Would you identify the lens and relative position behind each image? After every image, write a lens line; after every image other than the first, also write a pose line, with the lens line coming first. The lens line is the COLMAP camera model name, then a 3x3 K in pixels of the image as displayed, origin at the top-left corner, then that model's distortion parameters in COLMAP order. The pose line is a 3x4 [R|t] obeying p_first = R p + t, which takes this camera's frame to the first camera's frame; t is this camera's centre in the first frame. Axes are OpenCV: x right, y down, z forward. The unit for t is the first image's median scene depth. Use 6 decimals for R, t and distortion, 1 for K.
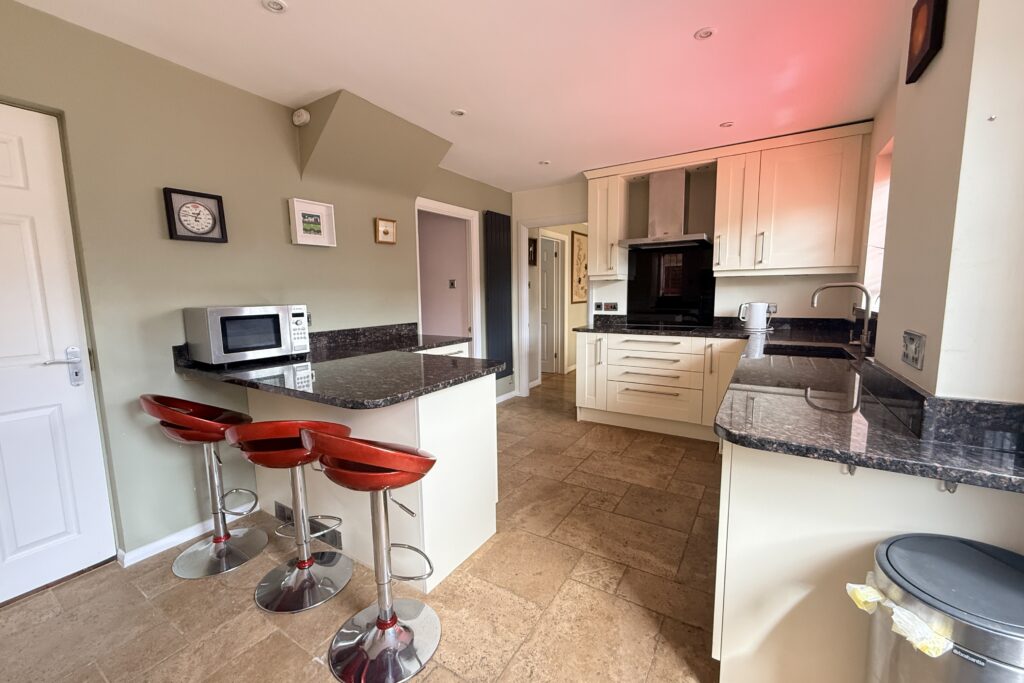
lens RADIAL K [[409.0, 0, 509.0], [0, 409.0, 341.9], [0, 0, 1]] dist [-0.000217, 0.000494]
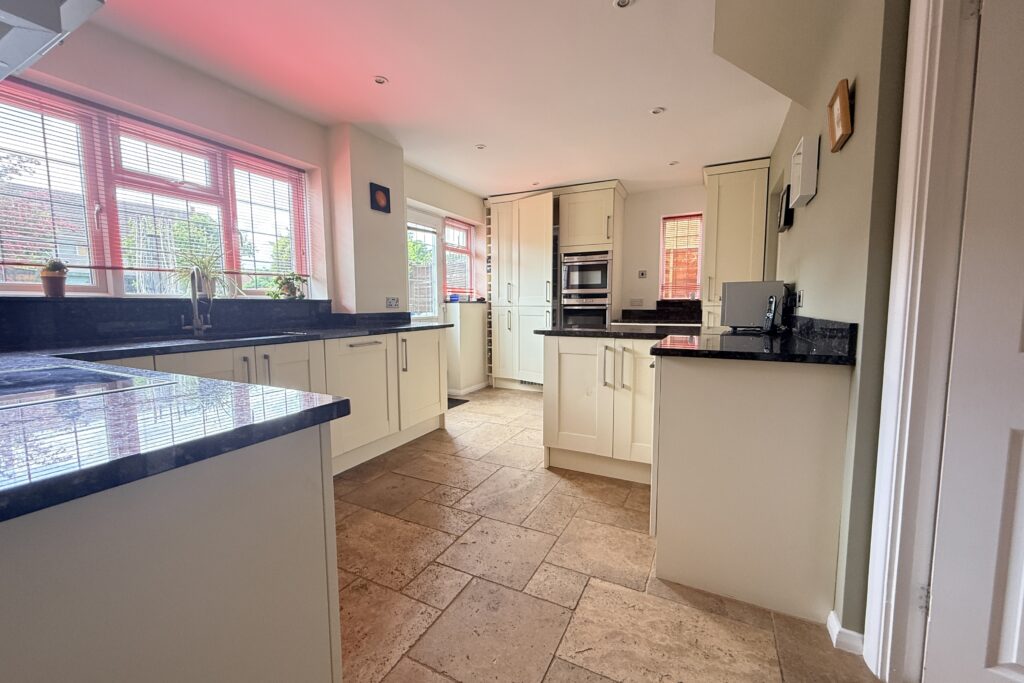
lens RADIAL K [[409.0, 0, 509.5], [0, 409.0, 343.8], [0, 0, 1]] dist [-0.000217, 0.000494]
pose [[-0.995606, 0.026737, -0.089738, 0.109340], [0.006523, 0.975841, 0.218383, -0.111158], [0.093409, 0.216838, -0.971728, 1.321164]]
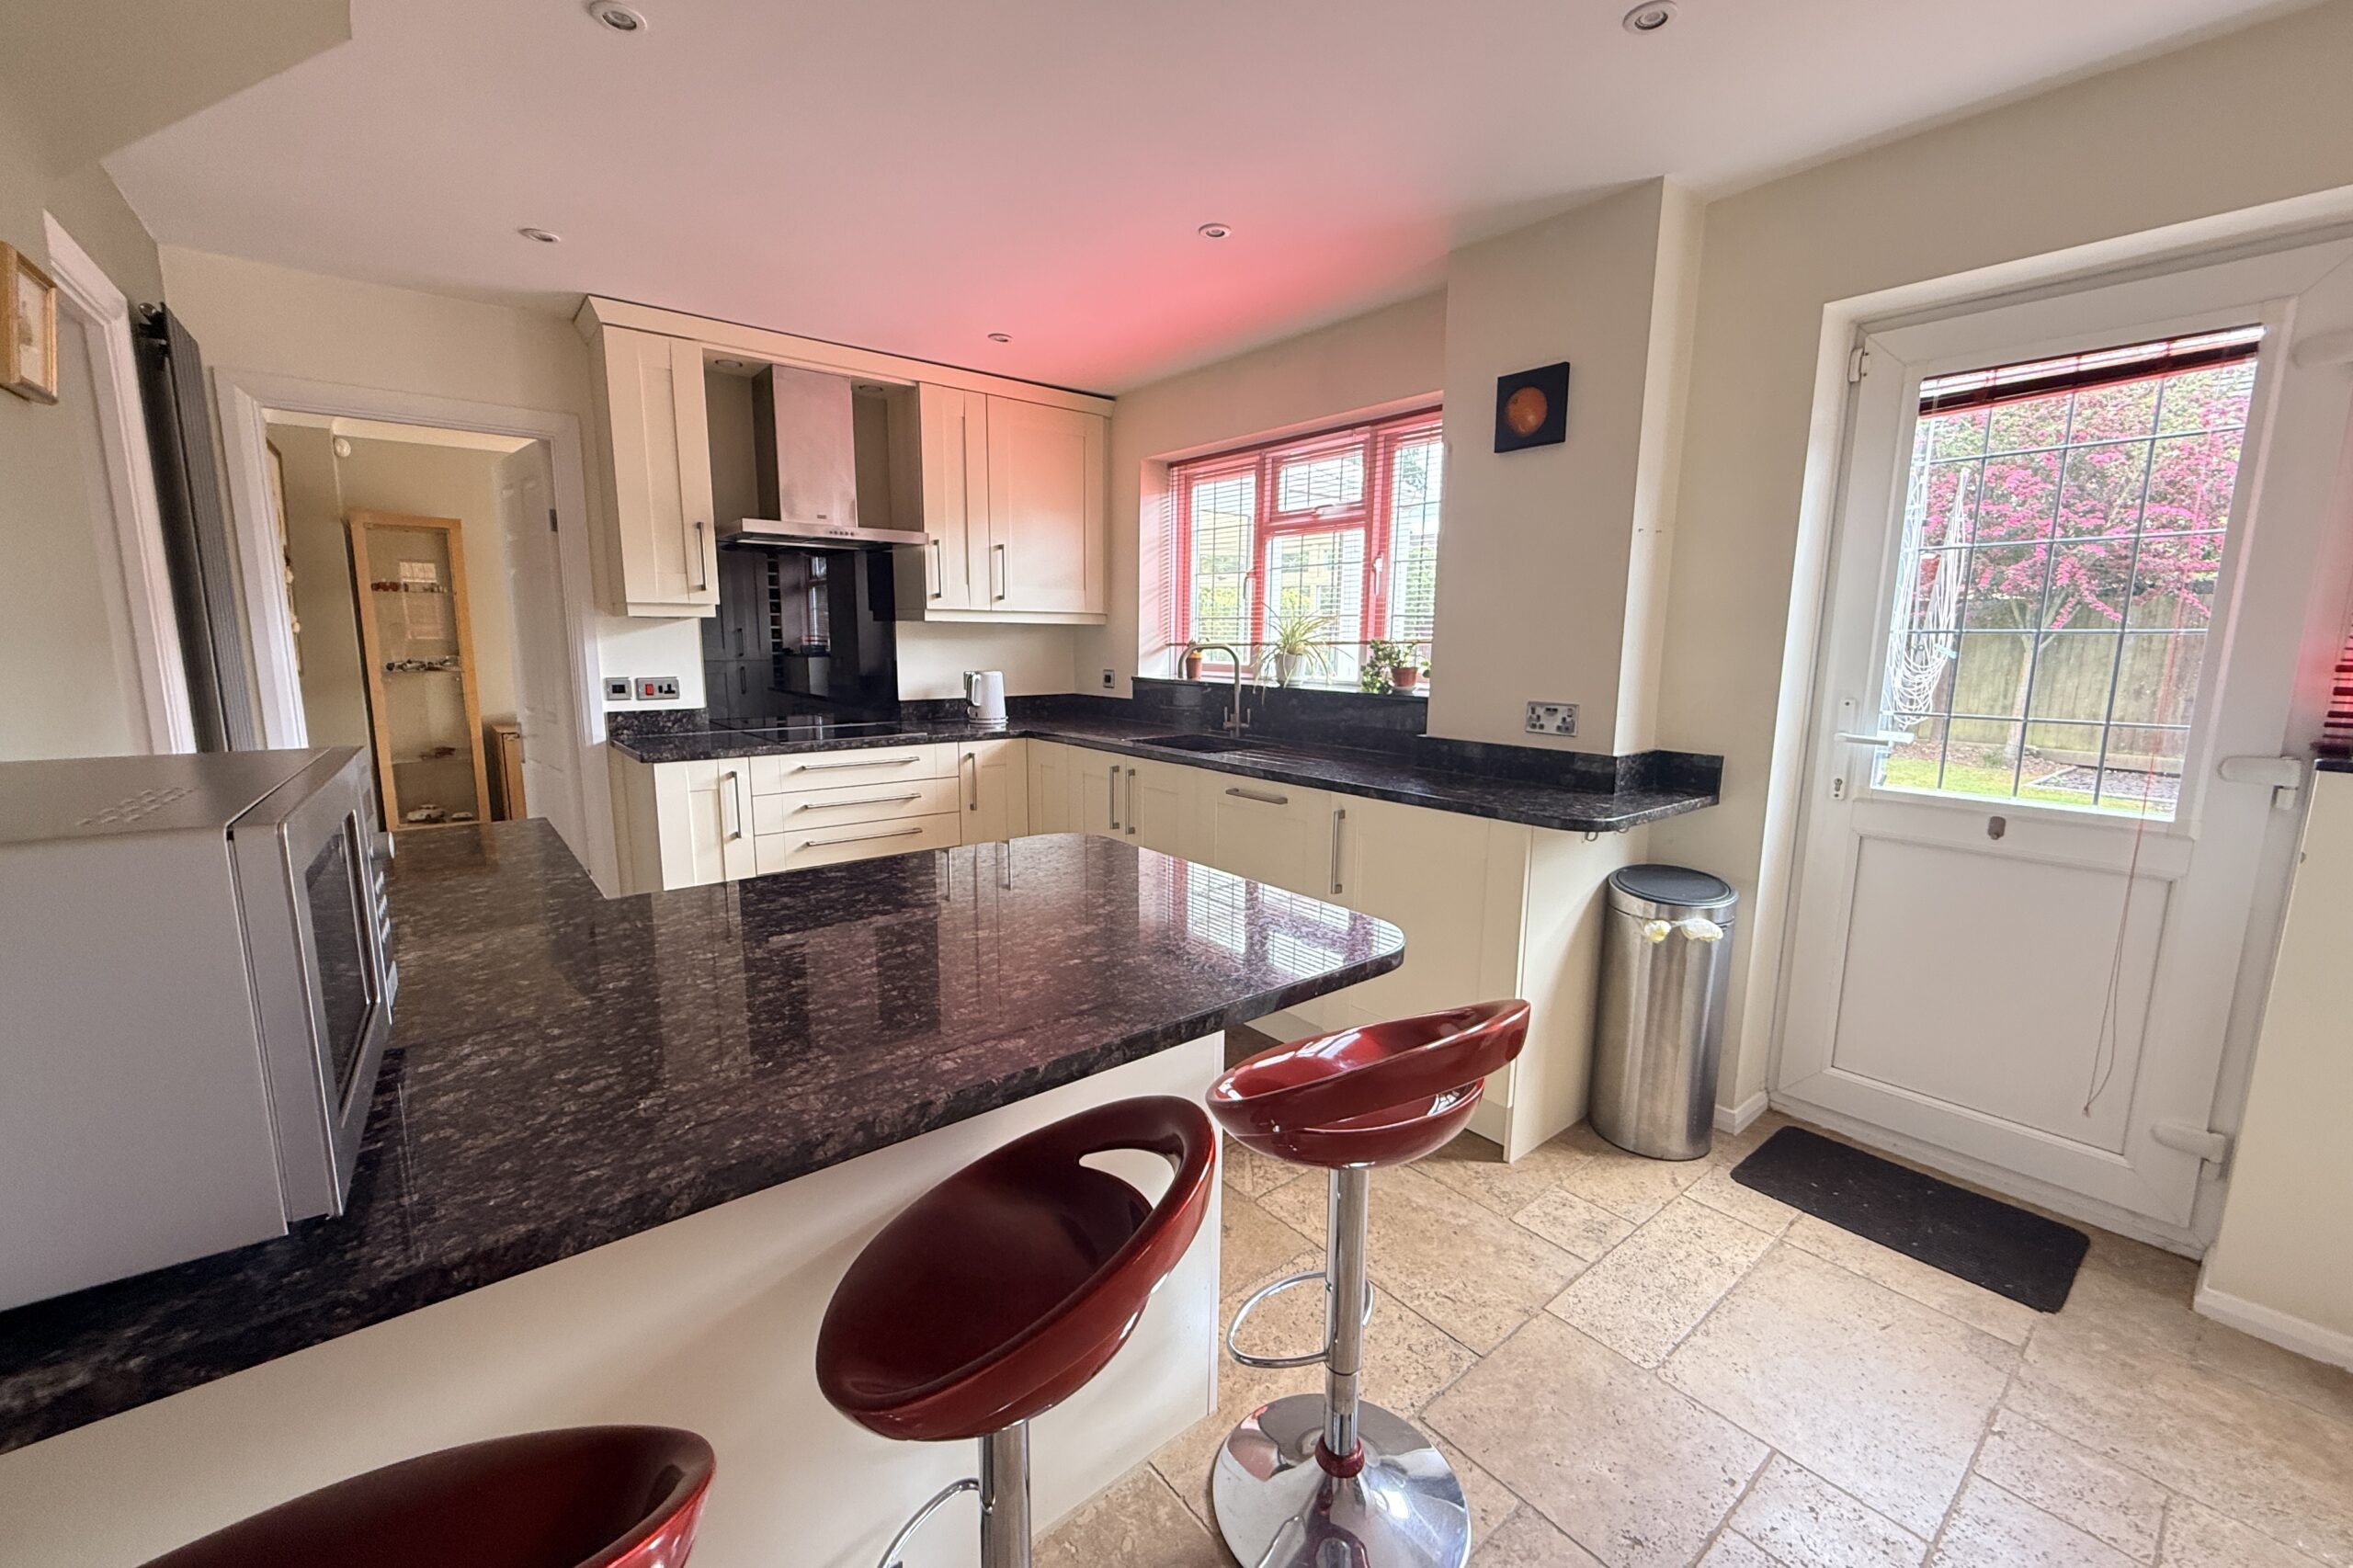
lens RADIAL K [[939.9, 0, 1177.9], [0, 939.9, 780.9], [0, 0, 1]] dist [-0.000217, 0.000494]
pose [[0.322294, -0.128869, 0.937827, -0.500014], [0.102500, 0.989617, 0.100760, -0.049479], [-0.941074, 0.063652, 0.332156, 0.340260]]
